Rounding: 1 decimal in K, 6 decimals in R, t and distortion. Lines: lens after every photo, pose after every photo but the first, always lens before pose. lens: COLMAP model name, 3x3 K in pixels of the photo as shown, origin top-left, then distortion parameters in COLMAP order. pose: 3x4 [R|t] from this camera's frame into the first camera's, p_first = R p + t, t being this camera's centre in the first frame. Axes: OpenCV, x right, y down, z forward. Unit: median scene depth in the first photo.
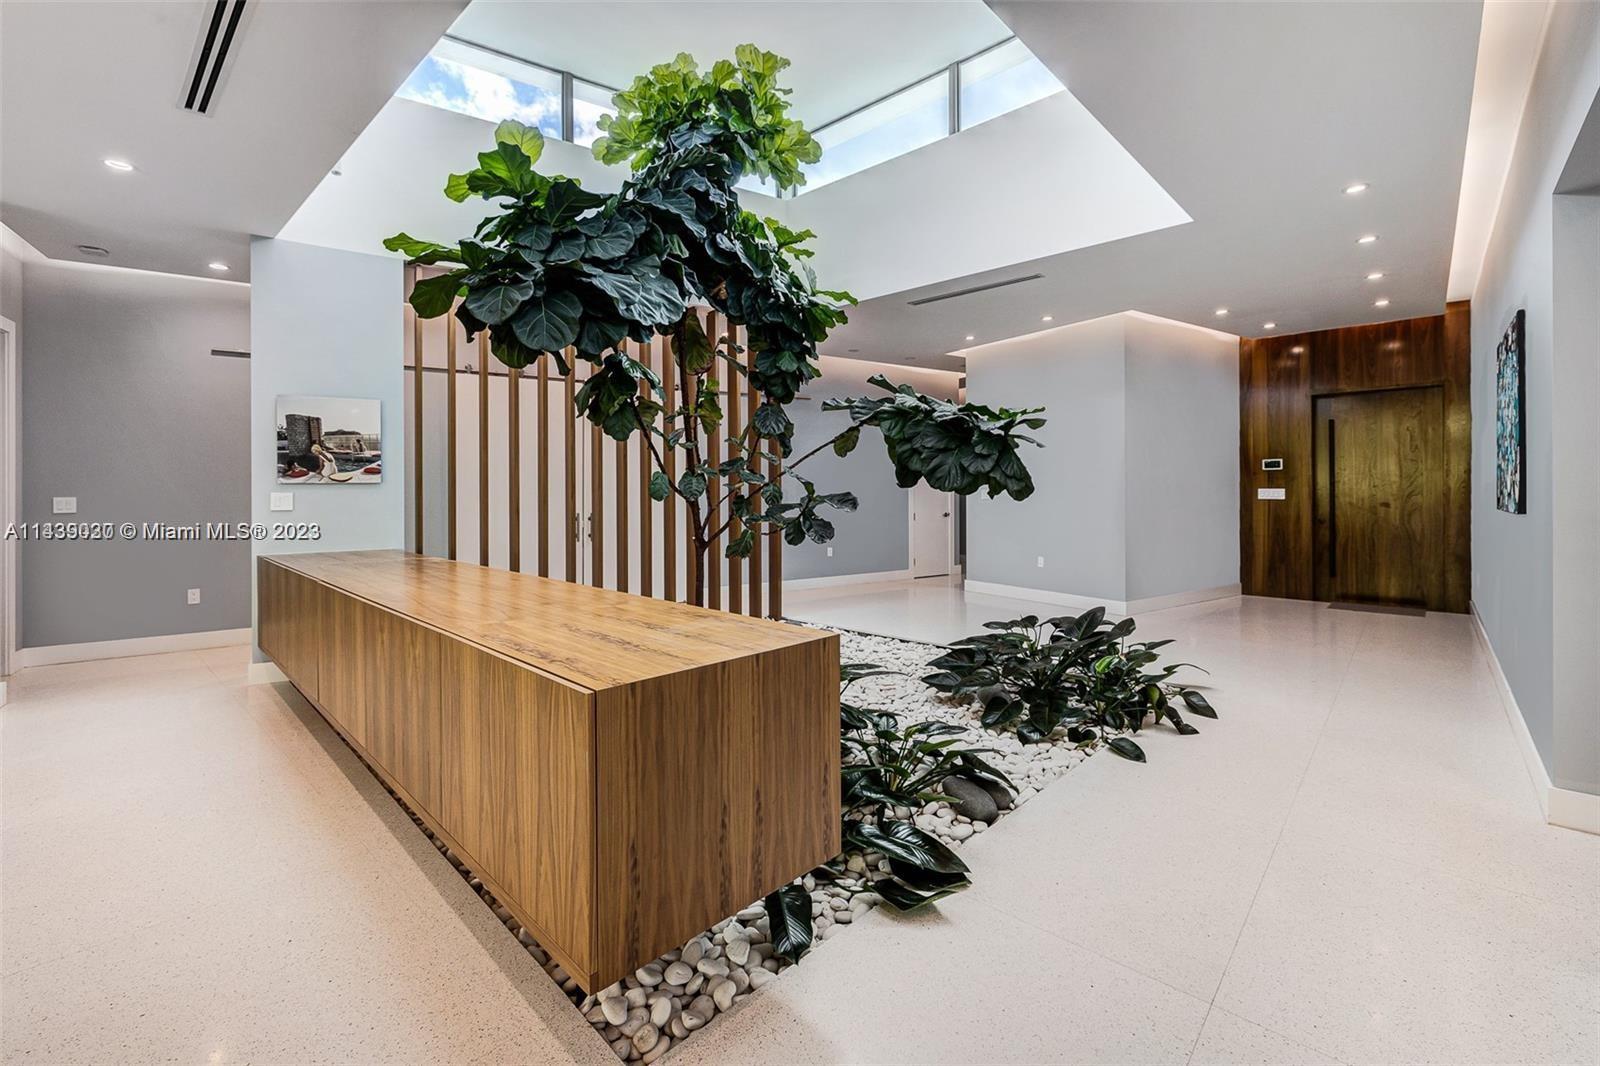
lens RADIAL K [[678.5, 0, 804.6], [0, 678.5, 486.9], [0, 0, 1]] dist [-0.003909, -0.000100]
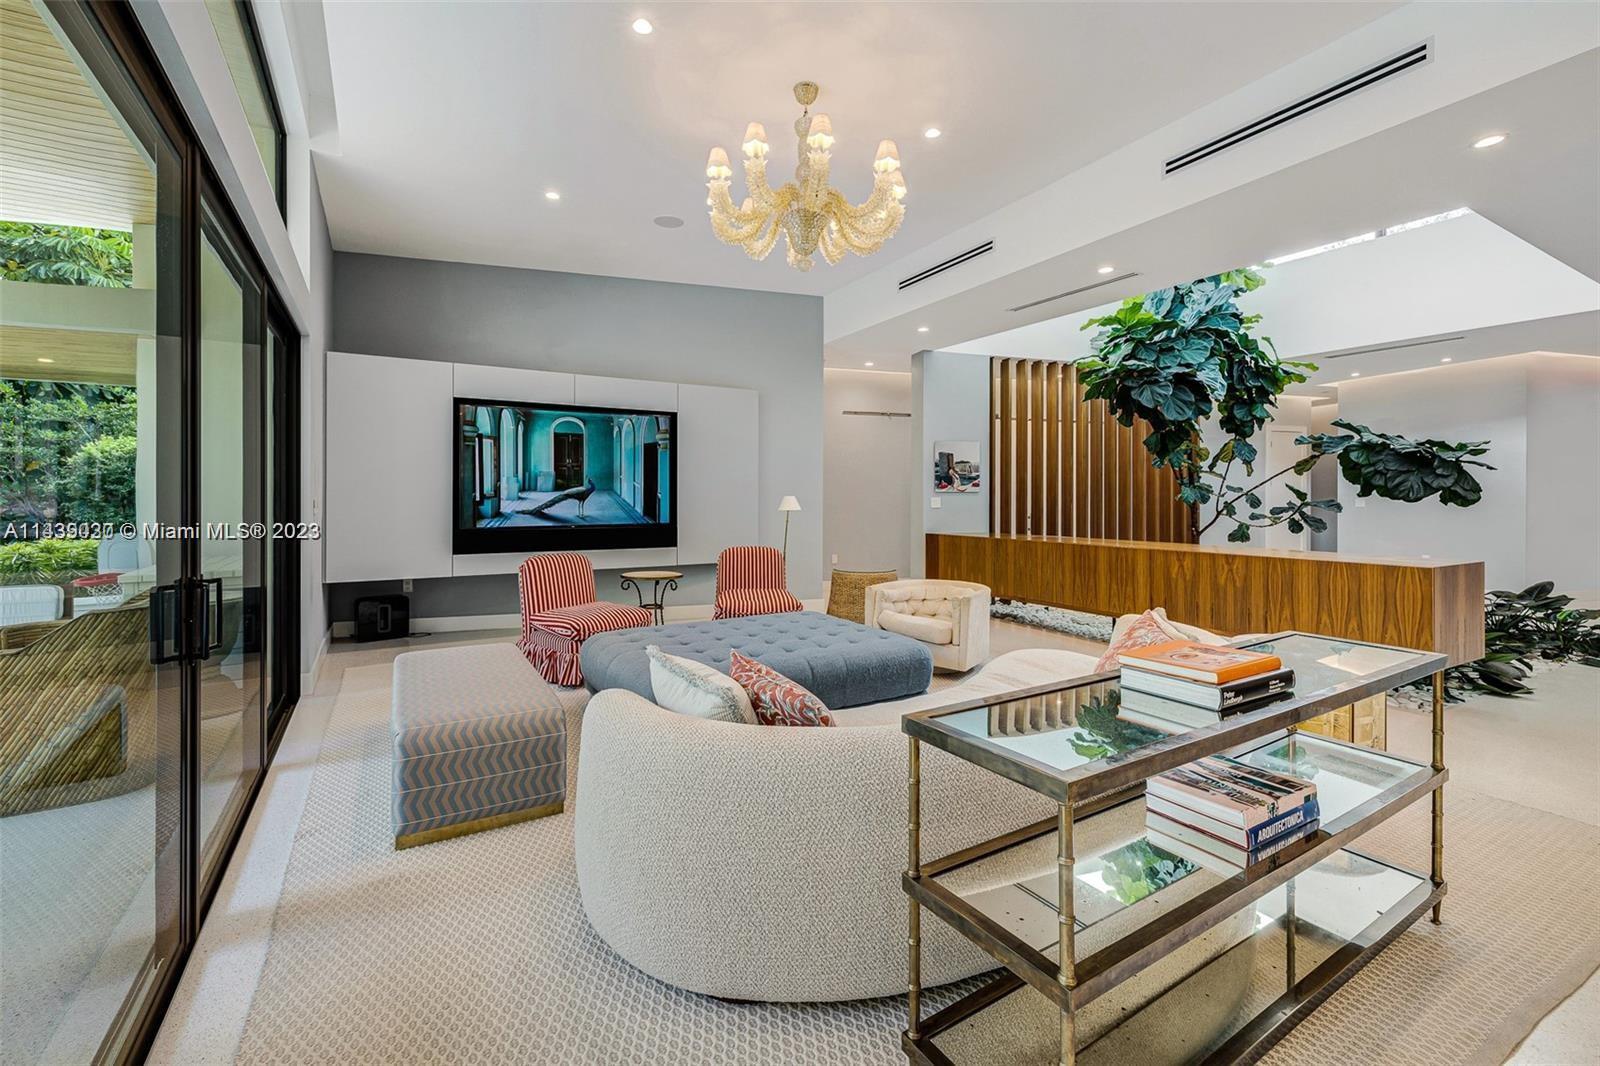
lens RADIAL K [[678.5, 0, 784.1], [0, 678.5, 490.8], [0, 0, 1]] dist [-0.003909, -0.000100]
pose [[0.954877, 0.004425, -0.296967, -0.622556], [-0.006208, 0.999968, -0.005063, 0.002780], [0.296935, 0.006678, 0.954874, -0.768713]]
